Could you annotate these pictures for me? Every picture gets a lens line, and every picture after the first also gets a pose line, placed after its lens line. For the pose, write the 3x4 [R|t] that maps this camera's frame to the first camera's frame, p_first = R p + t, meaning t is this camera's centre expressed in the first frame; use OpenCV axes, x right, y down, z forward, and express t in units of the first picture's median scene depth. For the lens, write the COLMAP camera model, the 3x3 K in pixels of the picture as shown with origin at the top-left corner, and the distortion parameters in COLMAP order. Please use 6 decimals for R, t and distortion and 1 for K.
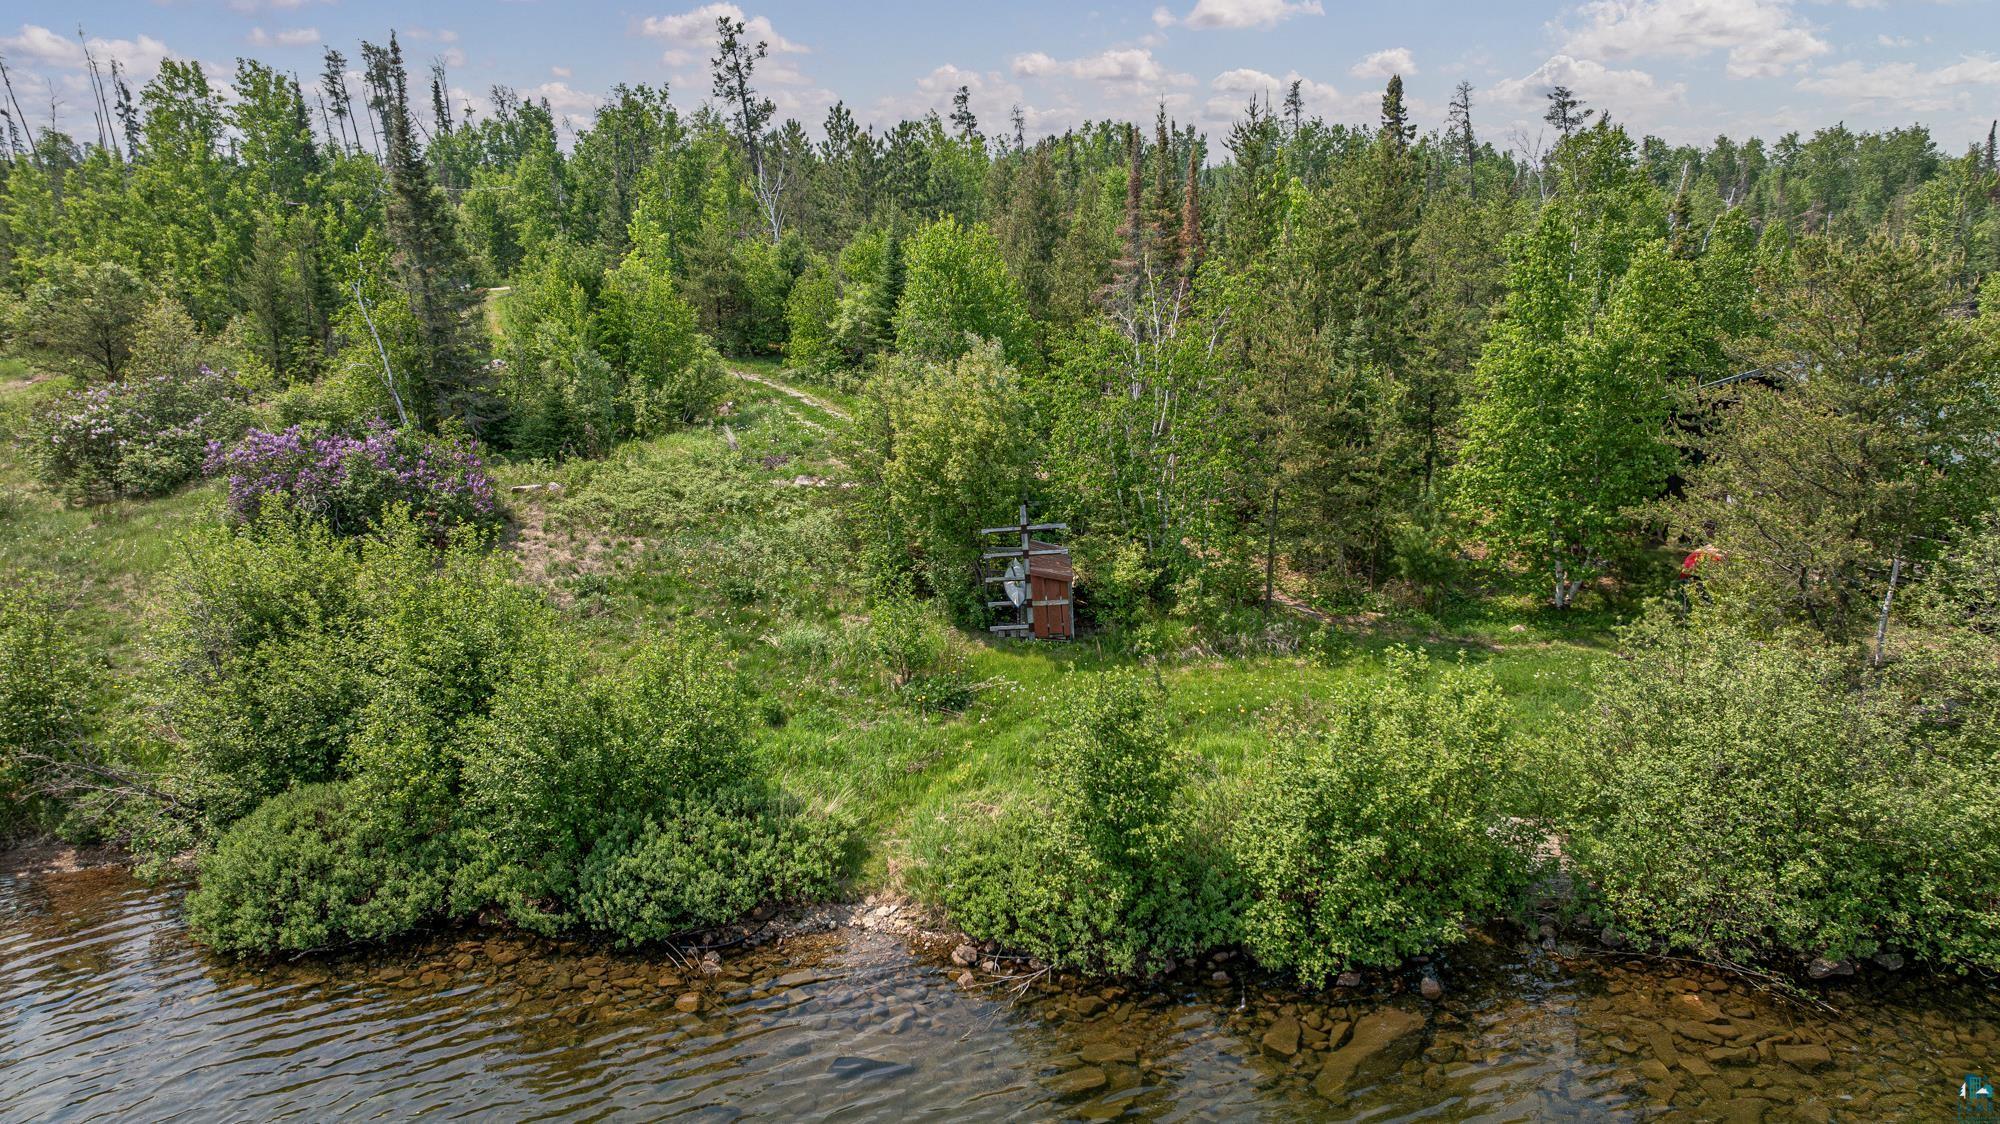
lens RADIAL K [[1385.7, 0, 1015.8], [0, 1385.7, 565.4], [0, 0, 1]] dist [-0.028229, 0.026321]
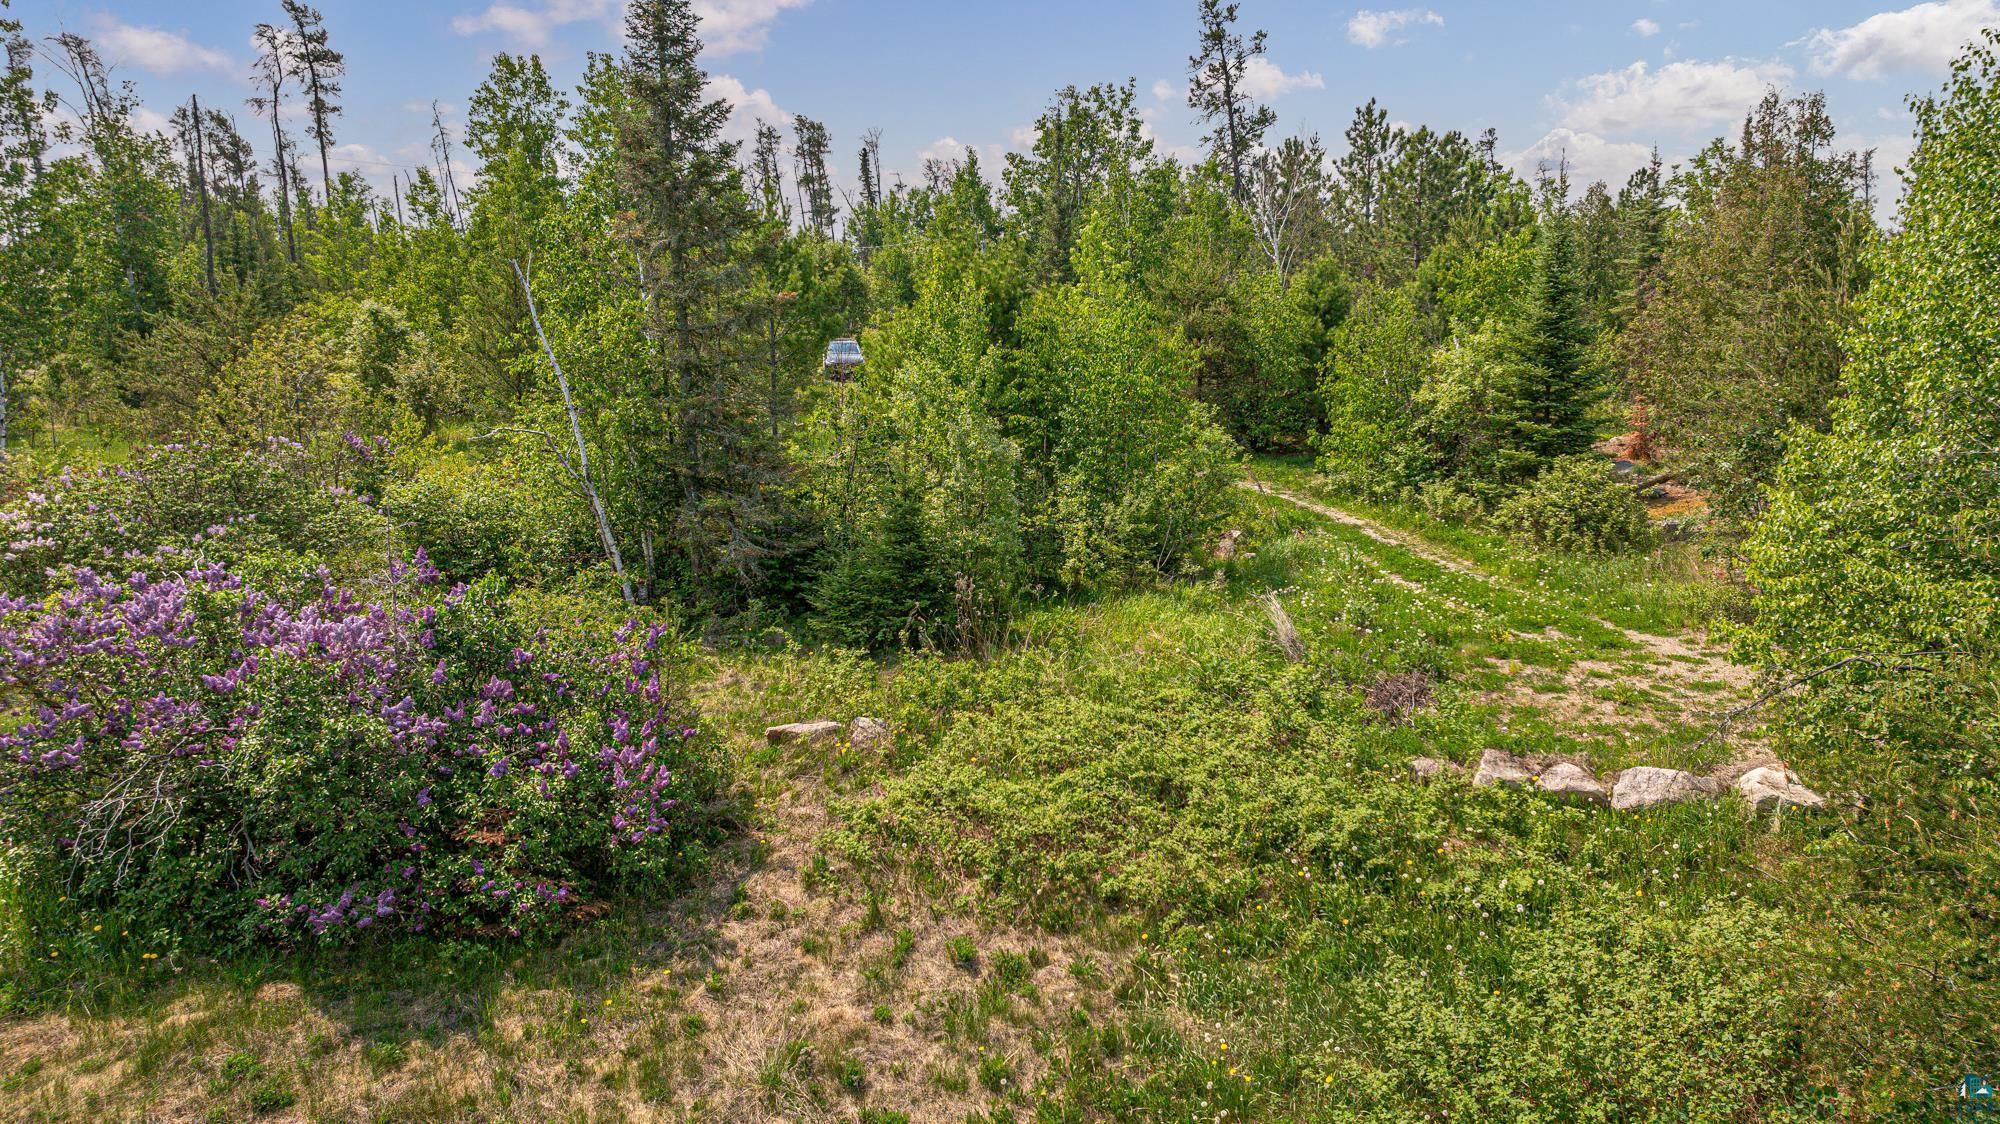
lens RADIAL K [[1385.7, 0, 998.3], [0, 1385.7, 552.5], [0, 0, 1]] dist [-0.028229, 0.026321]
pose [[0.952644, 0.046462, -0.300518, -0.125016], [-0.073625, 0.994096, -0.079698, -0.056922], [0.295041, 0.098049, 0.950441, 0.438315]]
